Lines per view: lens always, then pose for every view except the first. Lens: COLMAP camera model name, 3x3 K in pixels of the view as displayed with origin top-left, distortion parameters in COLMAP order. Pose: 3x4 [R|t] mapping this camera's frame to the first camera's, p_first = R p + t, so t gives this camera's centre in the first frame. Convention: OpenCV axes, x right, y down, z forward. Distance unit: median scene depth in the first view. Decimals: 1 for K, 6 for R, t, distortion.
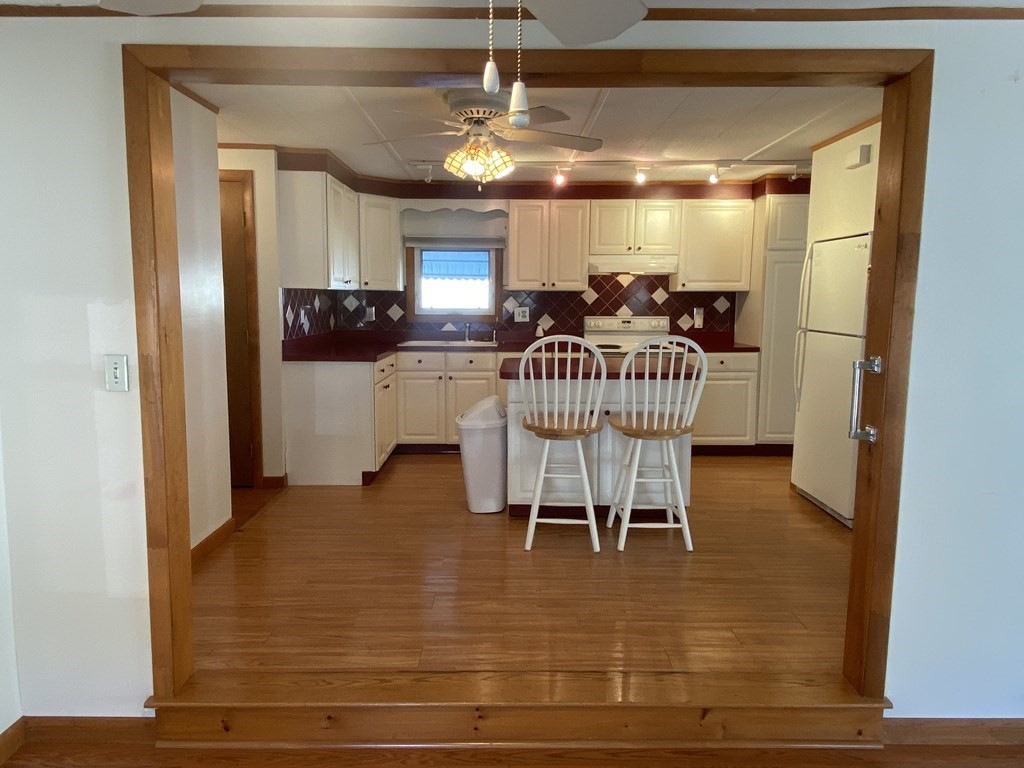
lens RADIAL K [[690.8, 0, 506.5], [0, 690.8, 378.8], [0, 0, 1]] dist [0.057471, -0.055839]
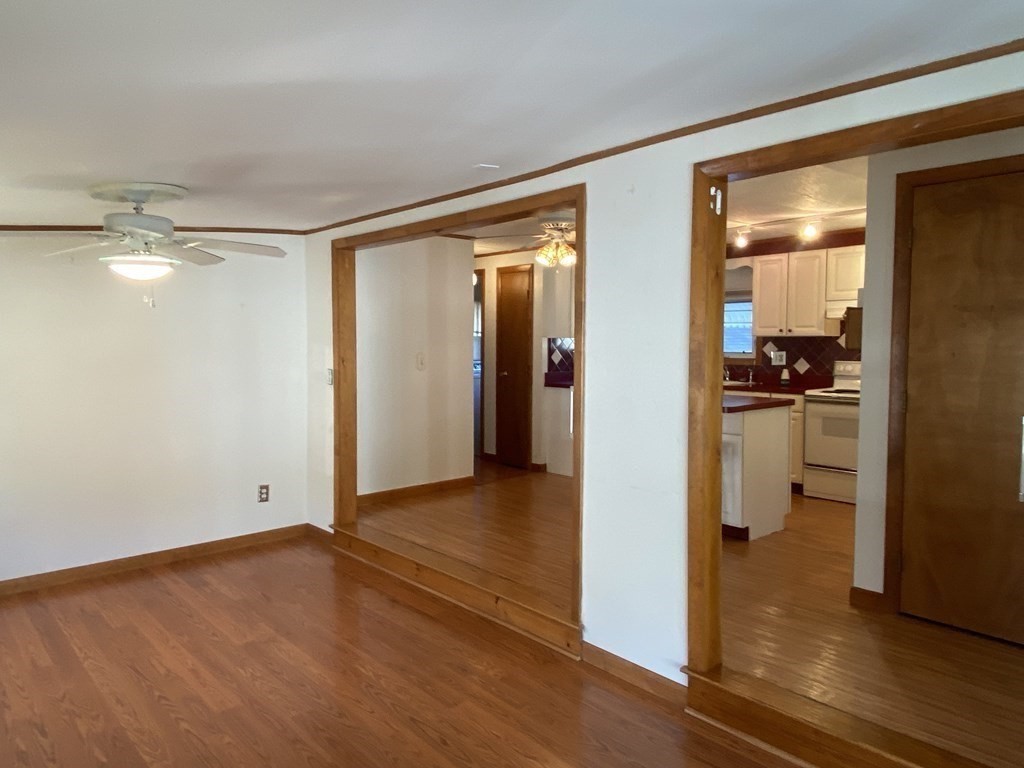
lens RADIAL K [[690.8, 0, 506.5], [0, 690.8, 378.8], [0, 0, 1]] dist [0.057471, -0.055839]
pose [[0.661477, 0.036418, -0.749081, 0.693871], [-0.084770, 0.996050, -0.026432, 0.004554], [0.745160, 0.080983, 0.661951, -0.040167]]
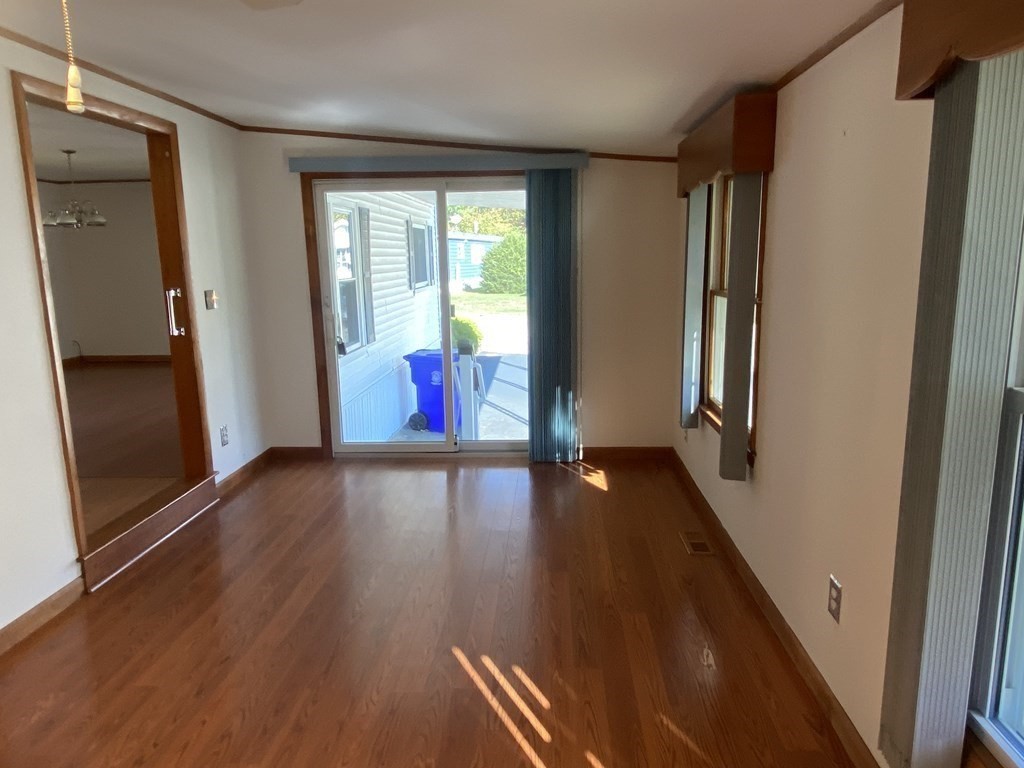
lens RADIAL K [[690.8, 0, 506.5], [0, 690.8, 378.8], [0, 0, 1]] dist [0.057471, -0.055839]
pose [[0.069905, -0.178401, 0.981472, -0.199318], [0.131341, 0.976959, 0.168226, 0.000870], [-0.988869, 0.117148, 0.091726, 0.015641]]
